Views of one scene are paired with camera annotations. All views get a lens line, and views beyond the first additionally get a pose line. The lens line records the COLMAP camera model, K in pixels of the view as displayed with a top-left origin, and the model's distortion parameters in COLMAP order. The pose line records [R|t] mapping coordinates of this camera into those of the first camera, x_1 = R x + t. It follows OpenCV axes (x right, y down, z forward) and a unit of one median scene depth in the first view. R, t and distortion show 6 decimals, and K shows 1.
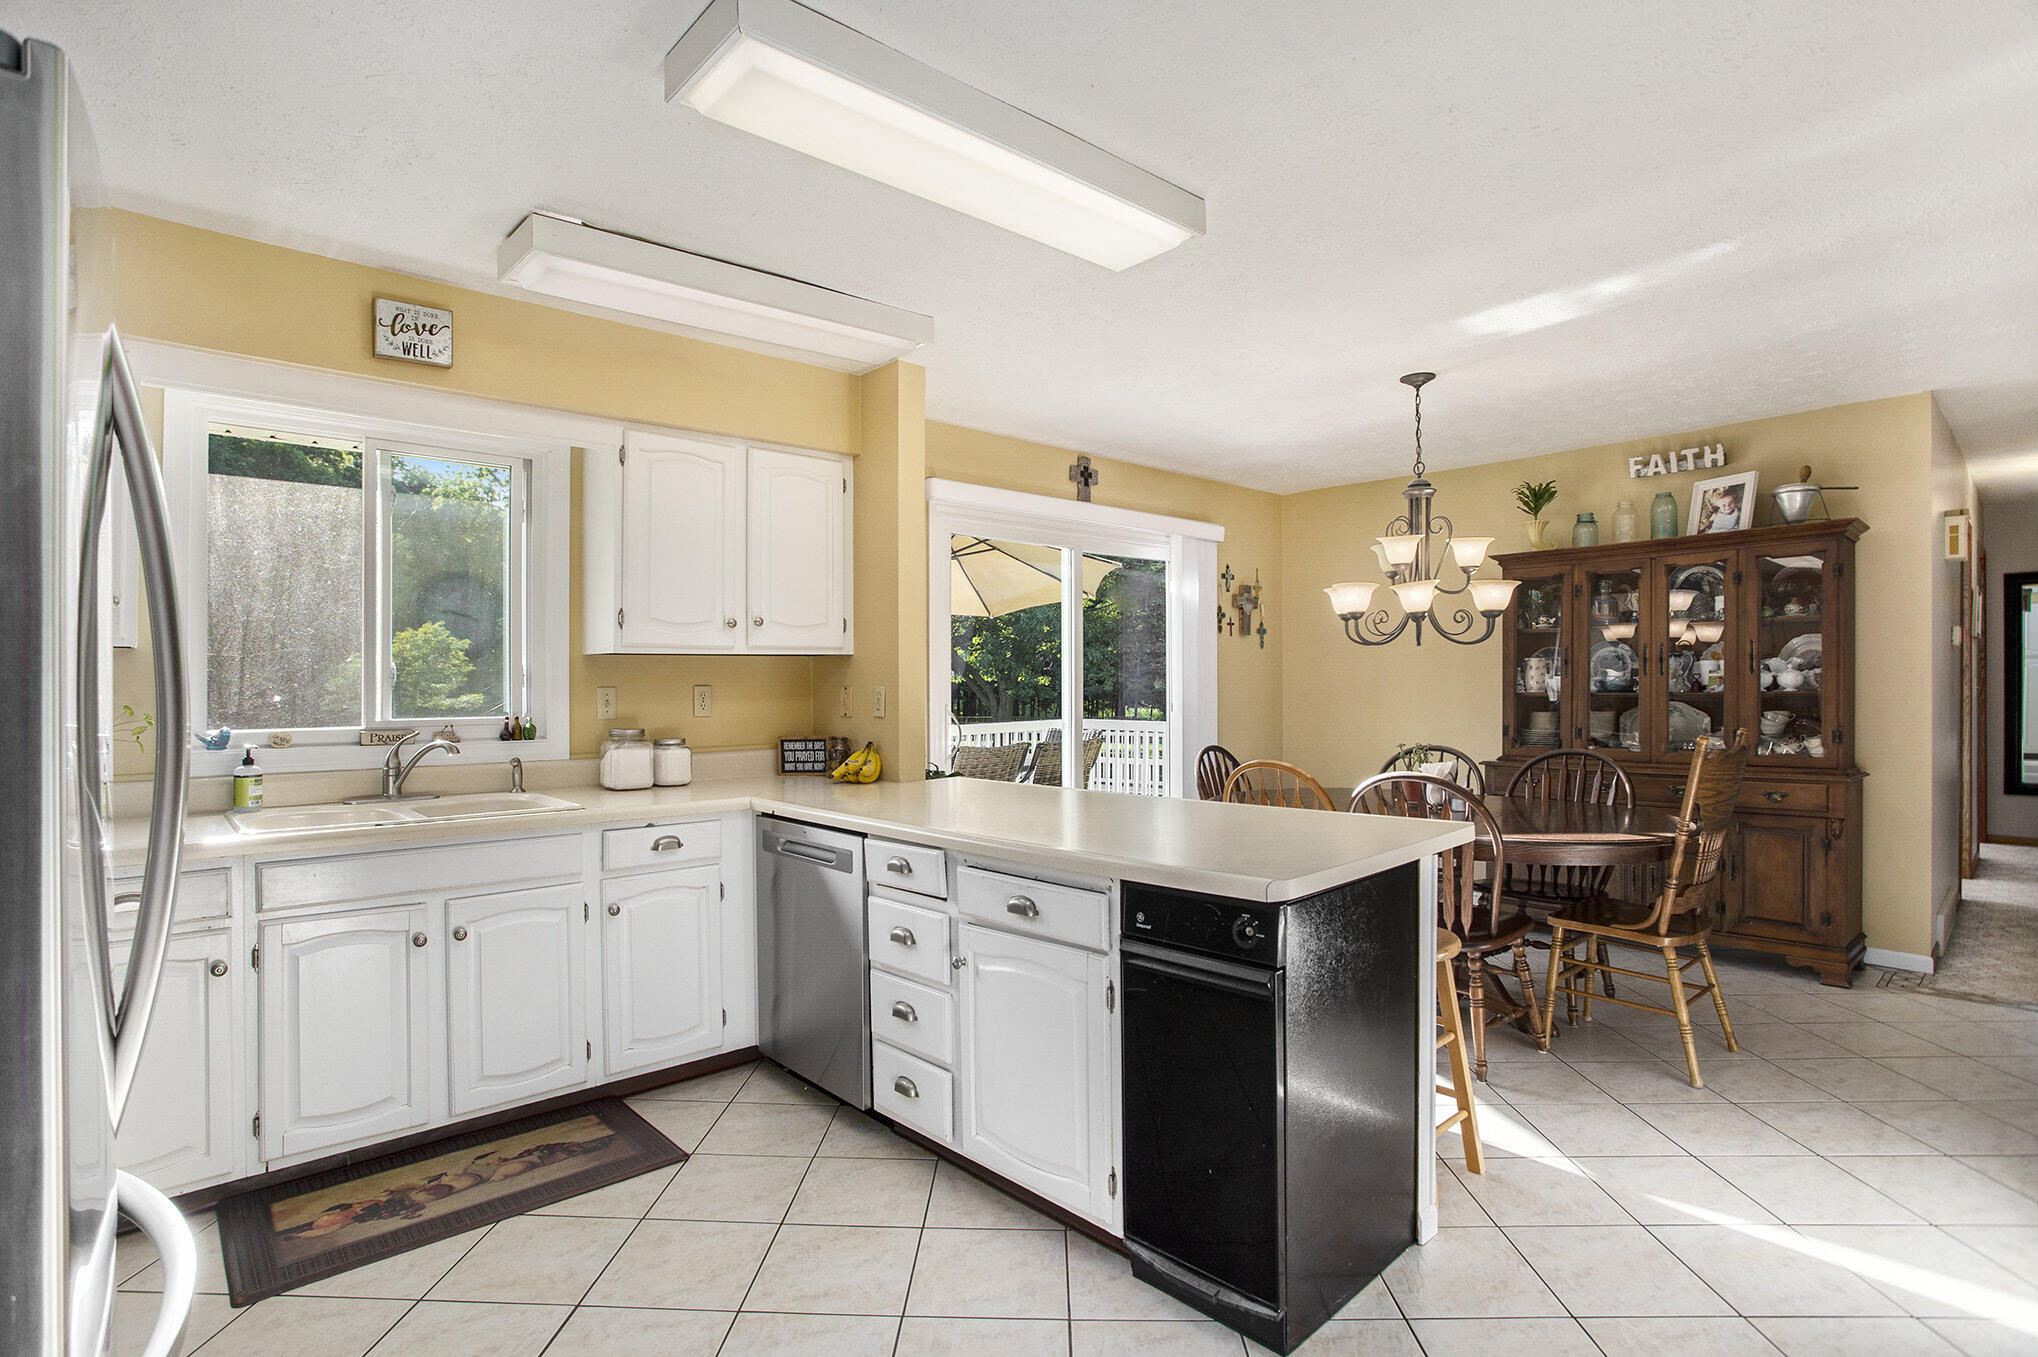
lens RADIAL K [[1011.1, 0, 1031.9], [0, 1011.1, 680.3], [0, 0, 1]] dist [-0.050262, 0.009413]
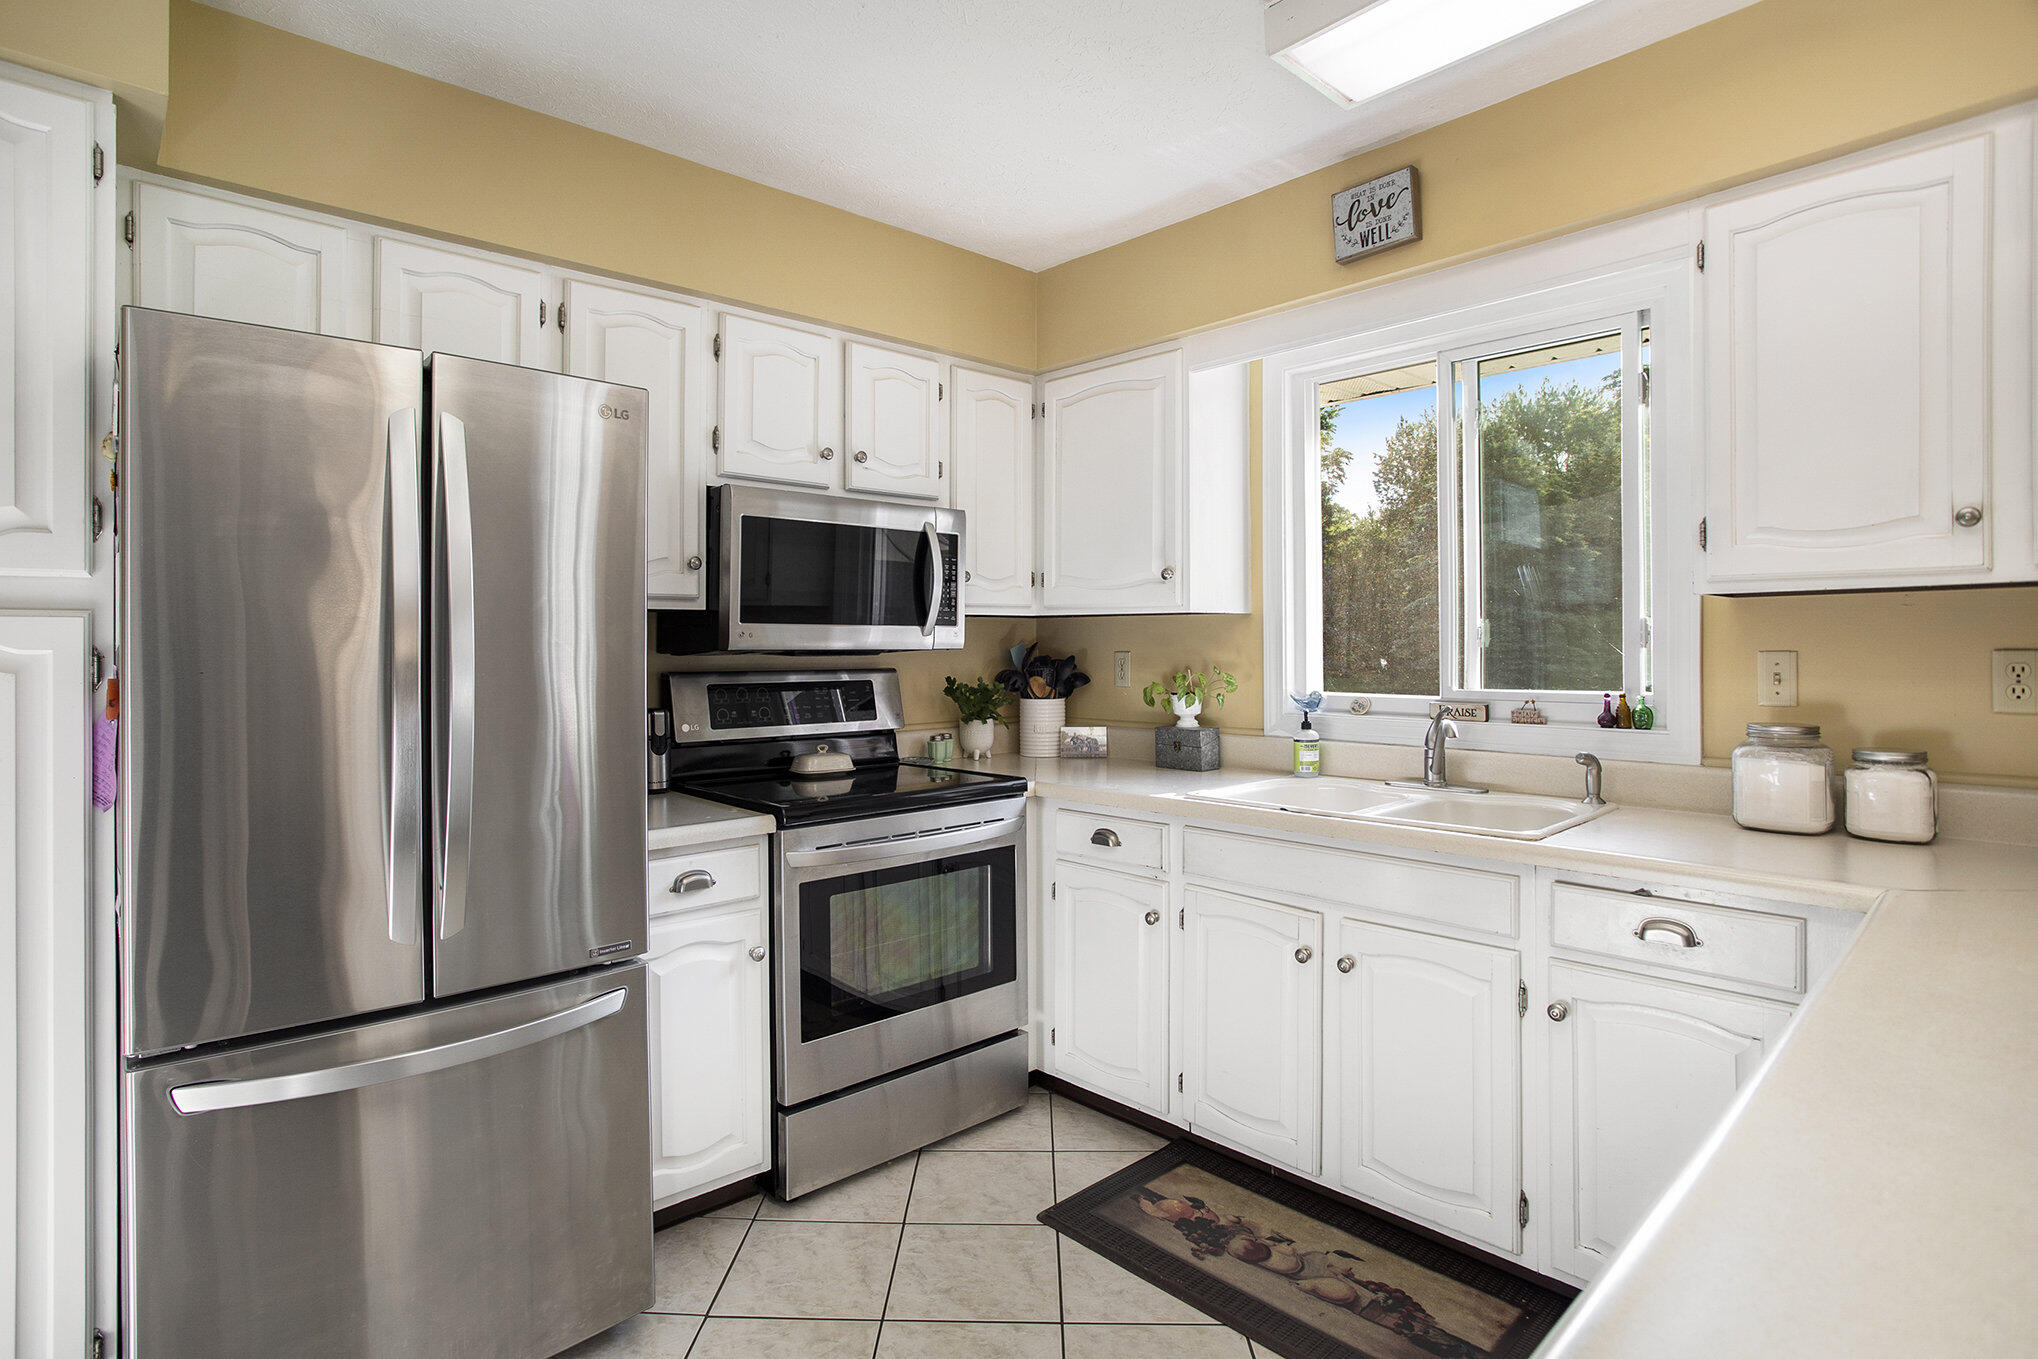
lens RADIAL K [[1011.1, 0, 999.5], [0, 1011.1, 665.4], [0, 0, 1]] dist [-0.050262, 0.009413]
pose [[-0.012717, 0.018709, -0.999744, 0.206058], [0.003930, 0.999818, 0.018661, 0.002816], [0.999911, -0.003692, -0.012788, 0.698934]]
